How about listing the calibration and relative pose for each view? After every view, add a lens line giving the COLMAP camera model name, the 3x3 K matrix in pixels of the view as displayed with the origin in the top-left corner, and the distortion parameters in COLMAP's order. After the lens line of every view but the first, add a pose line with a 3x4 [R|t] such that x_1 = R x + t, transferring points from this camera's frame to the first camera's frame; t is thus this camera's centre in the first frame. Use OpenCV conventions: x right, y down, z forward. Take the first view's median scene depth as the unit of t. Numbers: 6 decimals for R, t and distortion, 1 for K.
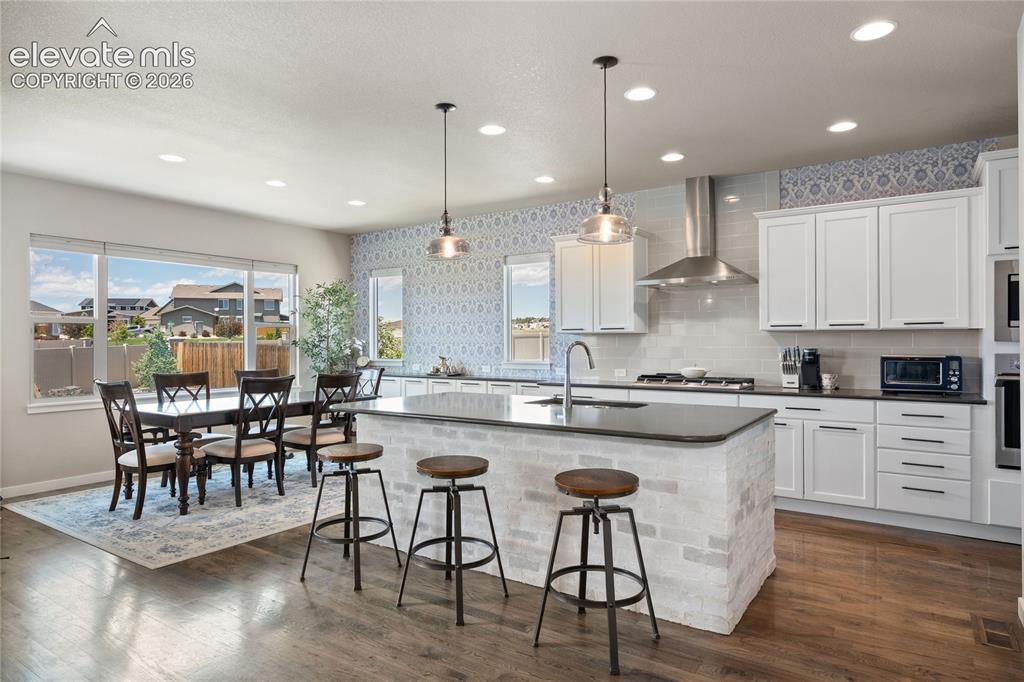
lens RADIAL K [[603.0, 0, 512.0], [0, 603.0, 341.0], [0, 0, 1]] dist [-0.000364, 0.001694]
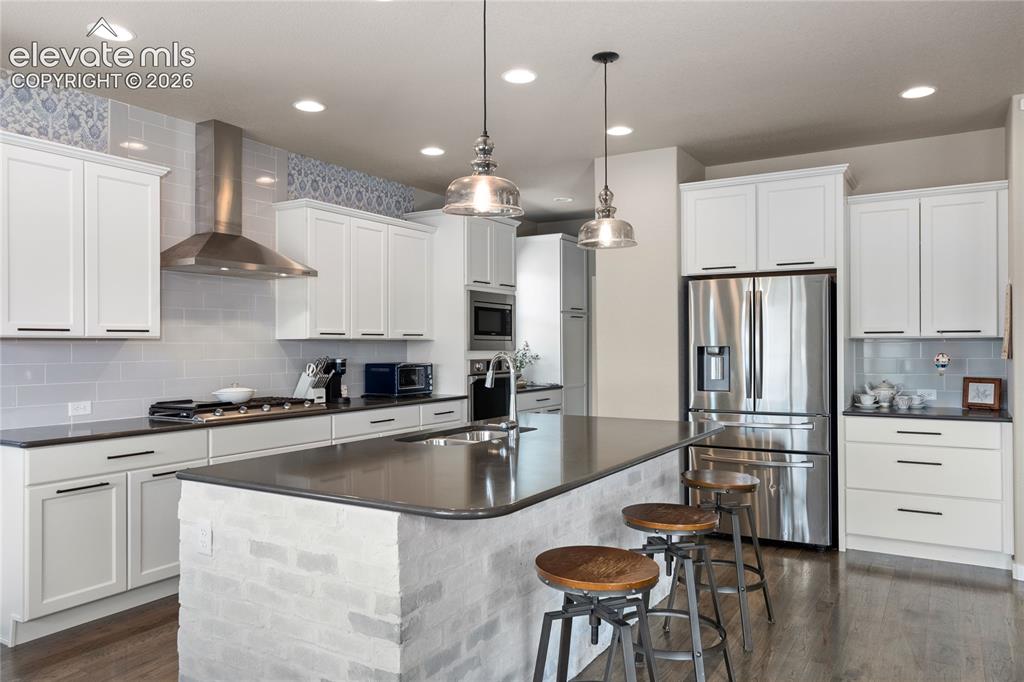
lens RADIAL K [[719.8, 0, 512.0], [0, 719.8, 341.0], [0, 0, 1]] dist [-0.001177, -0.000673]
pose [[-0.042322, 0.009785, 0.999056, -0.609186], [0.002669, 0.999950, -0.009681, -0.003506], [-0.999100, 0.002257, -0.042346, 0.754890]]
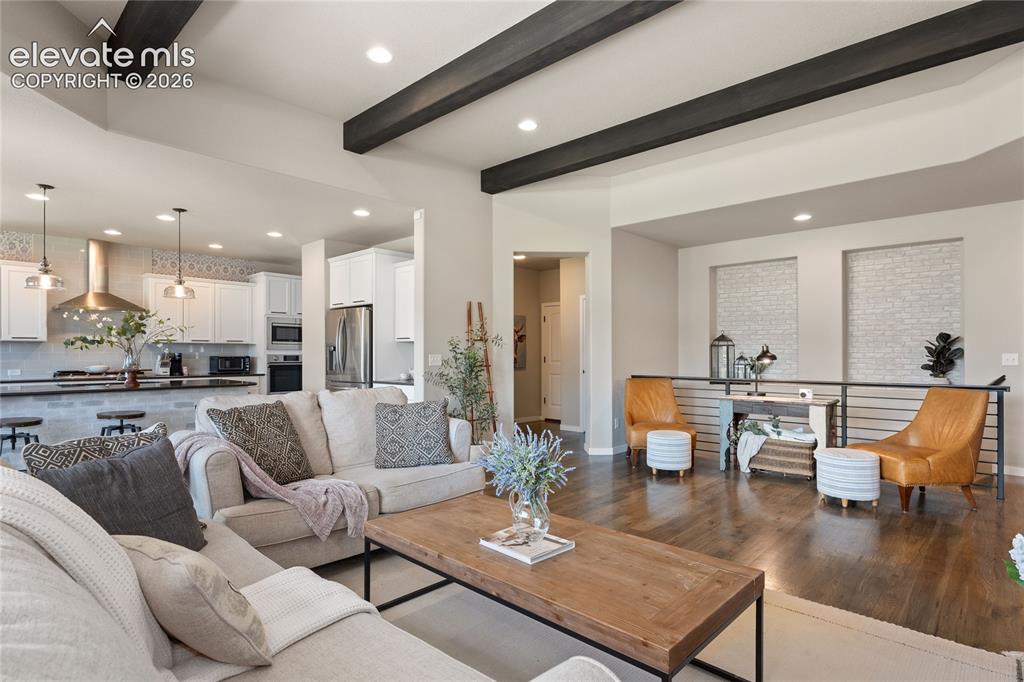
lens RADIAL K [[534.2, 0, 513.3], [0, 534.2, 352.2], [0, 0, 1]] dist [0.001095, -0.000835]
pose [[0.158154, 0.004870, 0.987402, -0.923032], [-0.001857, 0.999988, -0.004635, 0.015753], [-0.987413, -0.001100, 0.158161, -0.259419]]
